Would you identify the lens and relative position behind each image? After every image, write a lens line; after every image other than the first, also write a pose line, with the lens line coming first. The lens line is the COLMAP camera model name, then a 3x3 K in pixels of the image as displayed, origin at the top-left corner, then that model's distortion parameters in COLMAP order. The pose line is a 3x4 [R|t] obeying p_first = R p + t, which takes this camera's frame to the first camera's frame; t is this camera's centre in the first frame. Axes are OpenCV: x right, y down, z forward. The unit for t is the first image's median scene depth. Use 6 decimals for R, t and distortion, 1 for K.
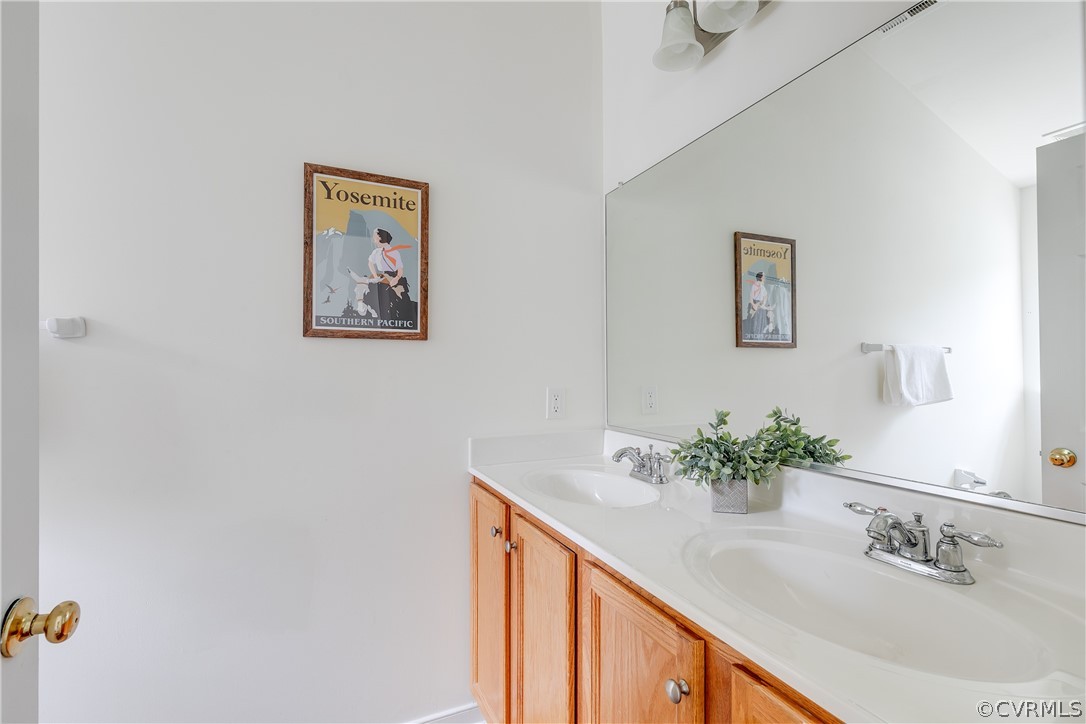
lens RADIAL K [[493.8, 0, 547.8], [0, 493.8, 364.2], [0, 0, 1]] dist [0.009219, -0.002143]
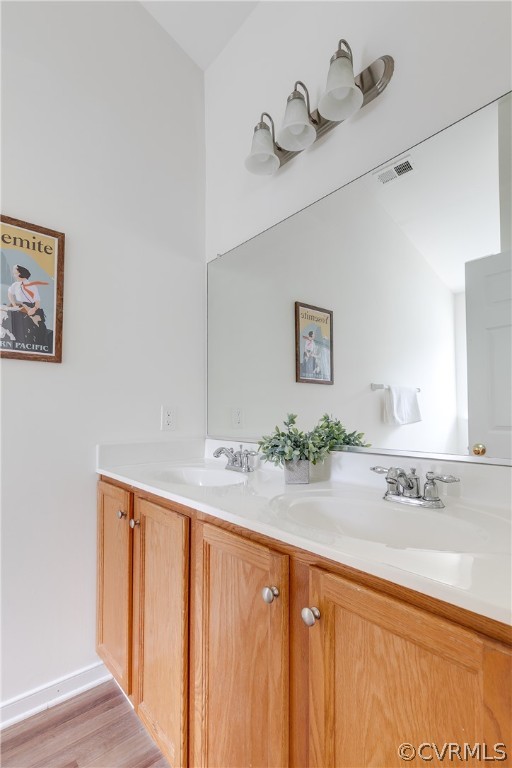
lens RADIAL K [[367.6, 0, 255.2], [0, 367.6, 400.0], [0, 0, 1]] dist [0.010479, -0.004102]
pose [[0.963972, 0.007059, 0.265908, -0.028200], [-0.001151, 0.999749, -0.022365, 0.069236], [-0.266000, 0.021253, 0.963739, 0.004330]]
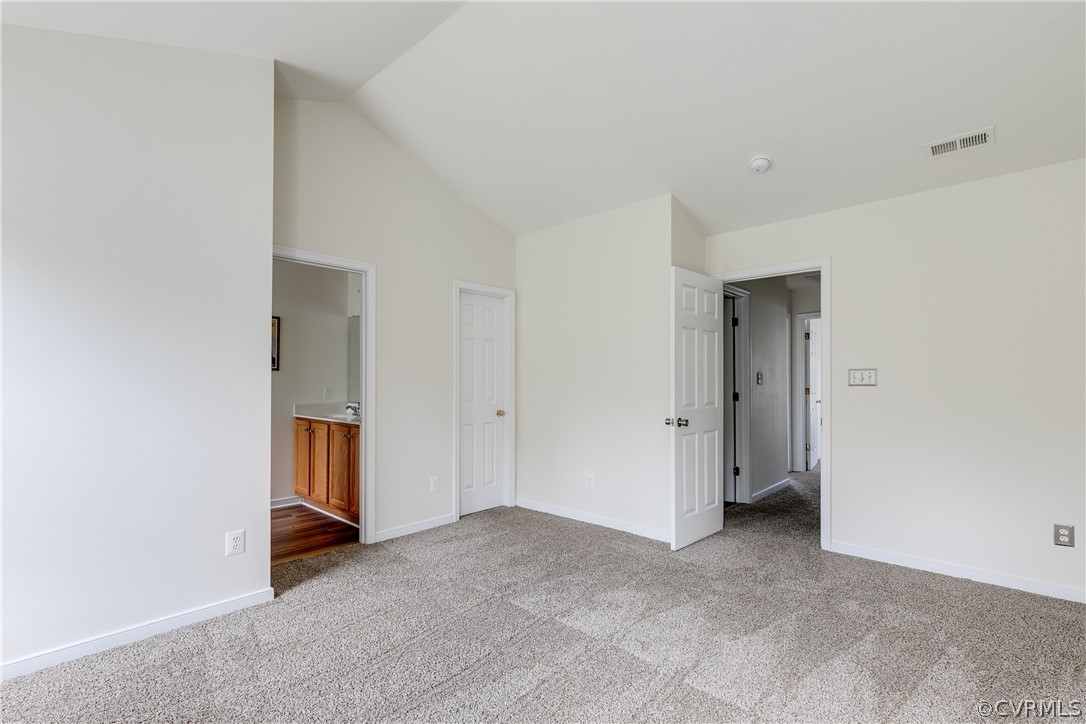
lens RADIAL K [[519.8, 0, 542.3], [0, 519.8, 369.5], [0, 0, 1]] dist [0.010479, -0.004102]
pose [[0.929849, 0.002750, 0.367931, 0.082696], [-0.001247, 0.999990, -0.004323, -0.048513], [-0.367939, 0.003561, 0.929843, -2.786356]]
